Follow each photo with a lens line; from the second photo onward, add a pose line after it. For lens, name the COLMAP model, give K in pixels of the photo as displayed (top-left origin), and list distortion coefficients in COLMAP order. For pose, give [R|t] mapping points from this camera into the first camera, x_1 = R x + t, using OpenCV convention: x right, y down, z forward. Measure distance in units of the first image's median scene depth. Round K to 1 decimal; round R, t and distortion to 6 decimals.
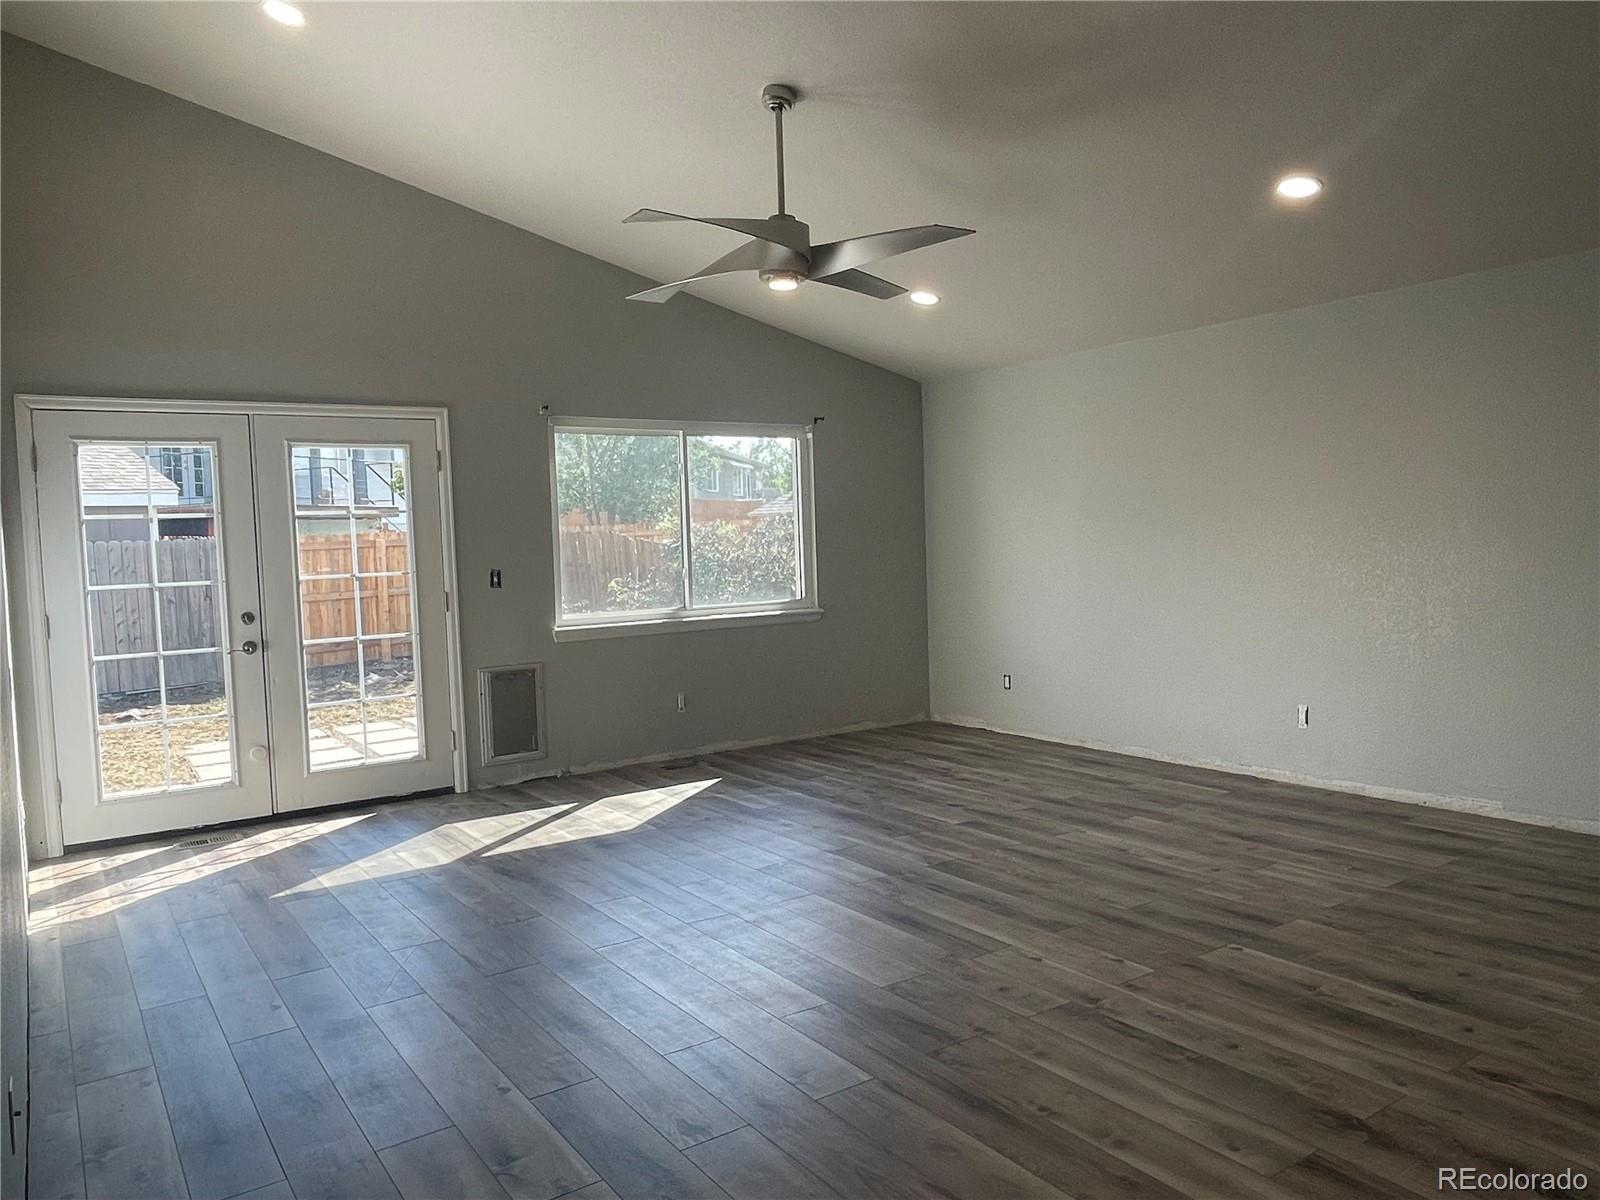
lens RADIAL K [[1128.6, 0, 790.4], [0, 1128.6, 608.3], [0, 0, 1]] dist [0.013407, -0.027216]
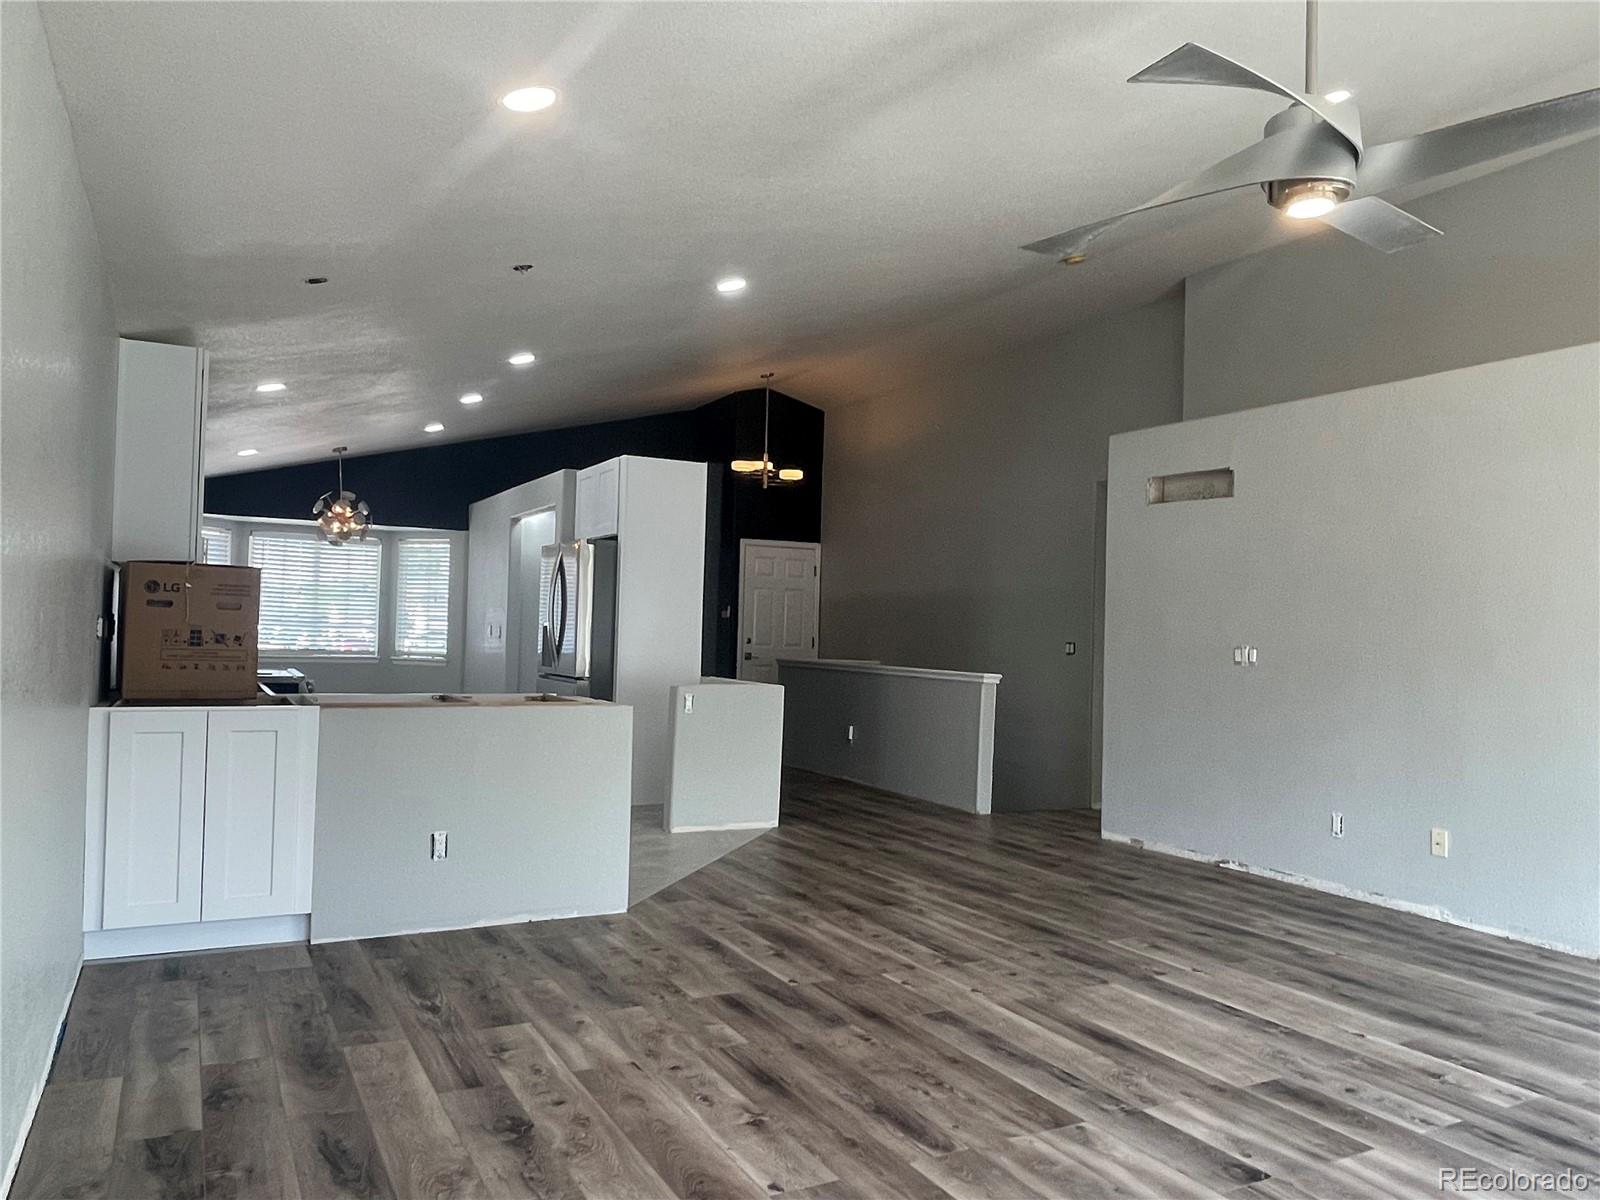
lens RADIAL K [[1128.6, 0, 788.8], [0, 1128.6, 610.1], [0, 0, 1]] dist [0.013407, -0.027216]
pose [[-0.994149, 0.007631, 0.107744, 0.204982], [0.011978, 0.999138, 0.039757, -0.081058], [-0.107348, 0.040815, -0.993383, 1.551516]]
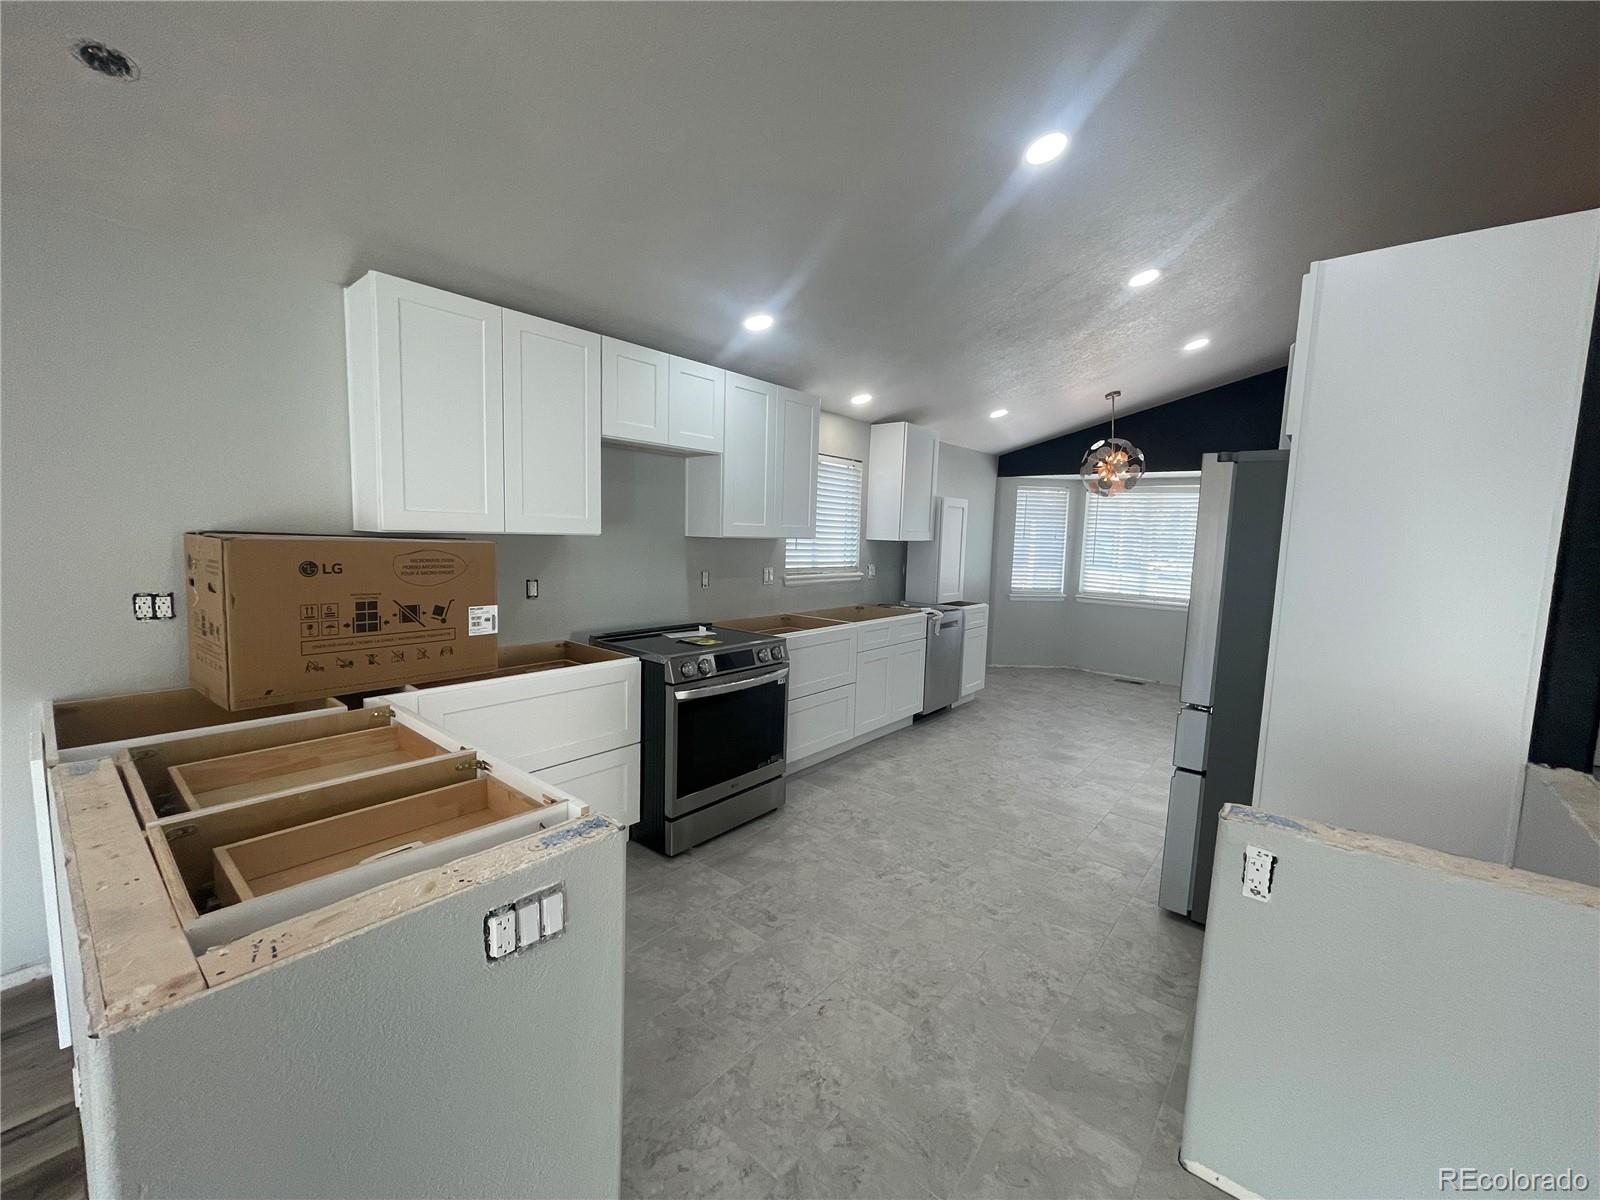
lens RADIAL K [[644.3, 0, 797.4], [0, 644.3, 598.9], [0, 0, 1]] dist [-0.003006, 0.001125]
pose [[-0.268513, -0.074289, 0.960407, 0.270659], [0.040790, 0.995251, 0.088389, -0.066709], [-0.962412, 0.062909, -0.264207, 0.429825]]
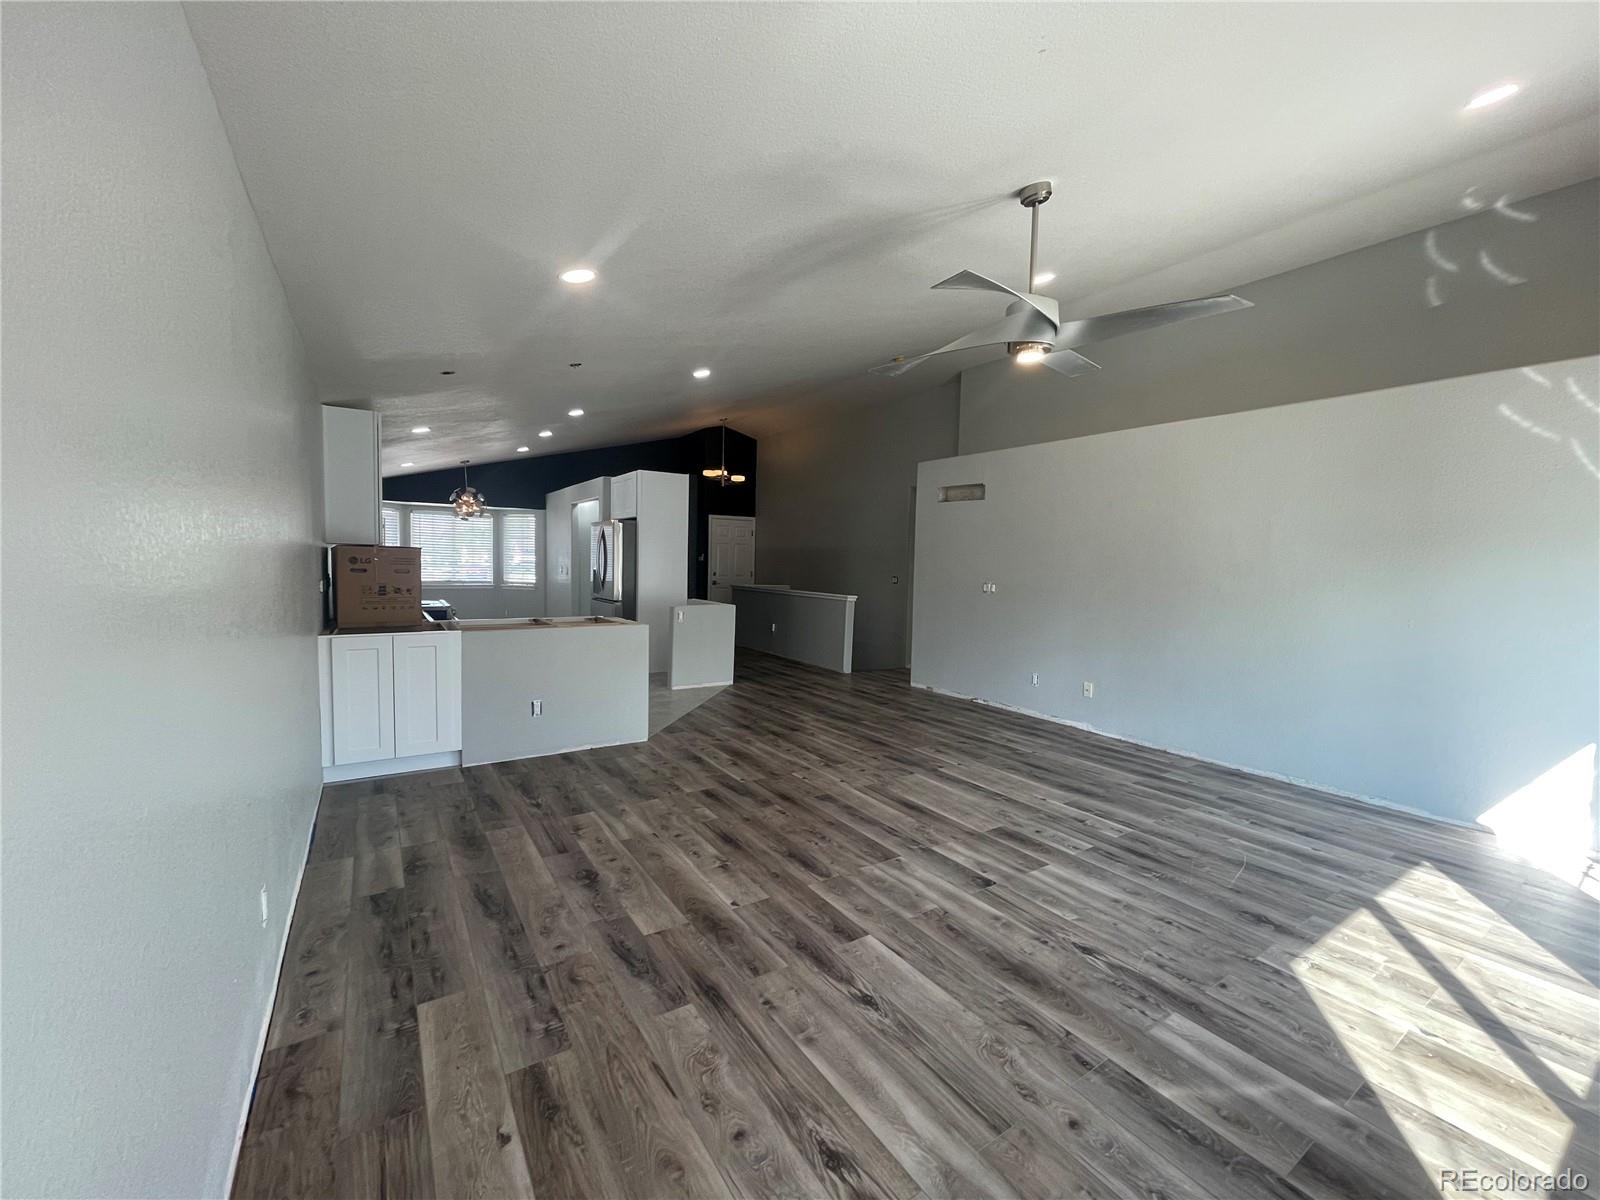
lens RADIAL K [[644.3, 0, 797.4], [0, 644.3, 600.0], [0, 0, 1]] dist [-0.003006, 0.001125]
pose [[-0.999843, 0.009446, 0.014977, 0.205947], [0.011233, 0.992208, 0.124084, -0.117026], [-0.013689, 0.124233, -0.992159, 1.553980]]
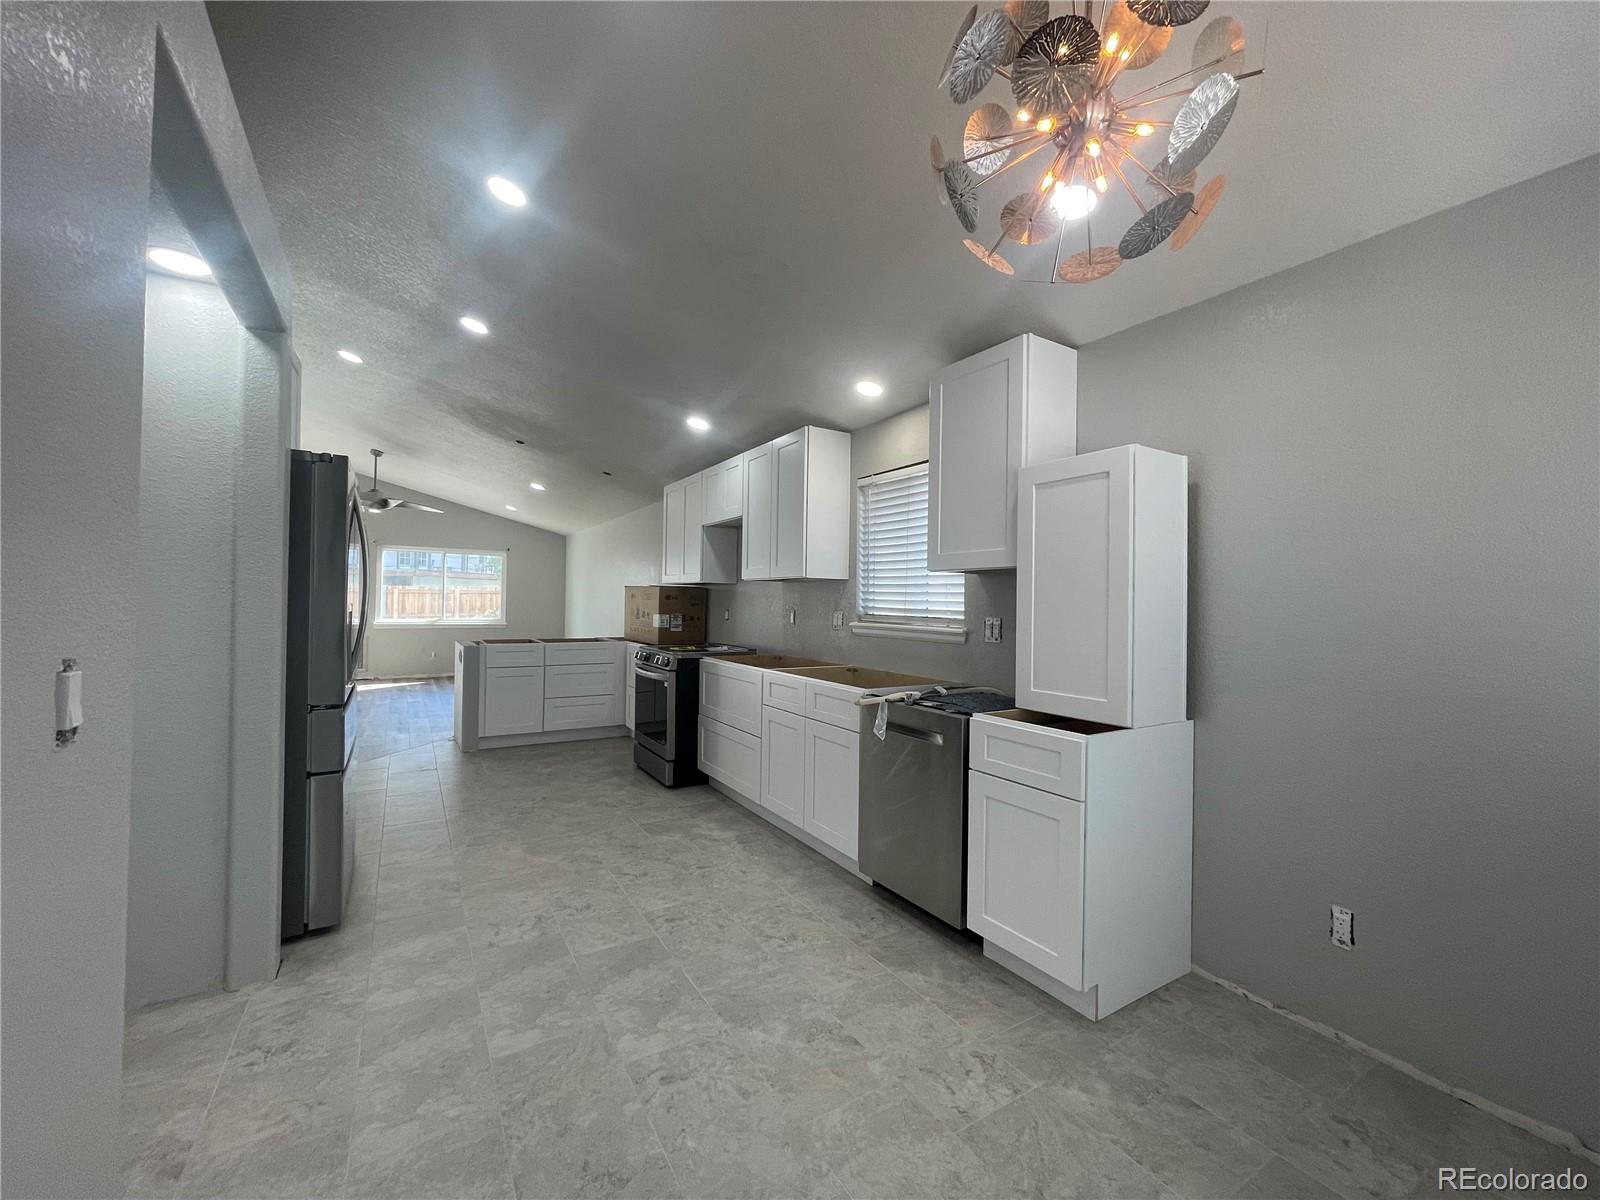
lens RADIAL K [[644.3, 0, 795.1], [0, 644.3, 599.7], [0, 0, 1]] dist [-0.003006, 0.001125]
pose [[0.997486, 0.049565, -0.050642, 1.166740], [-0.052807, 0.996499, -0.064819, 0.011772], [0.047252, 0.067331, 0.996611, -0.654239]]
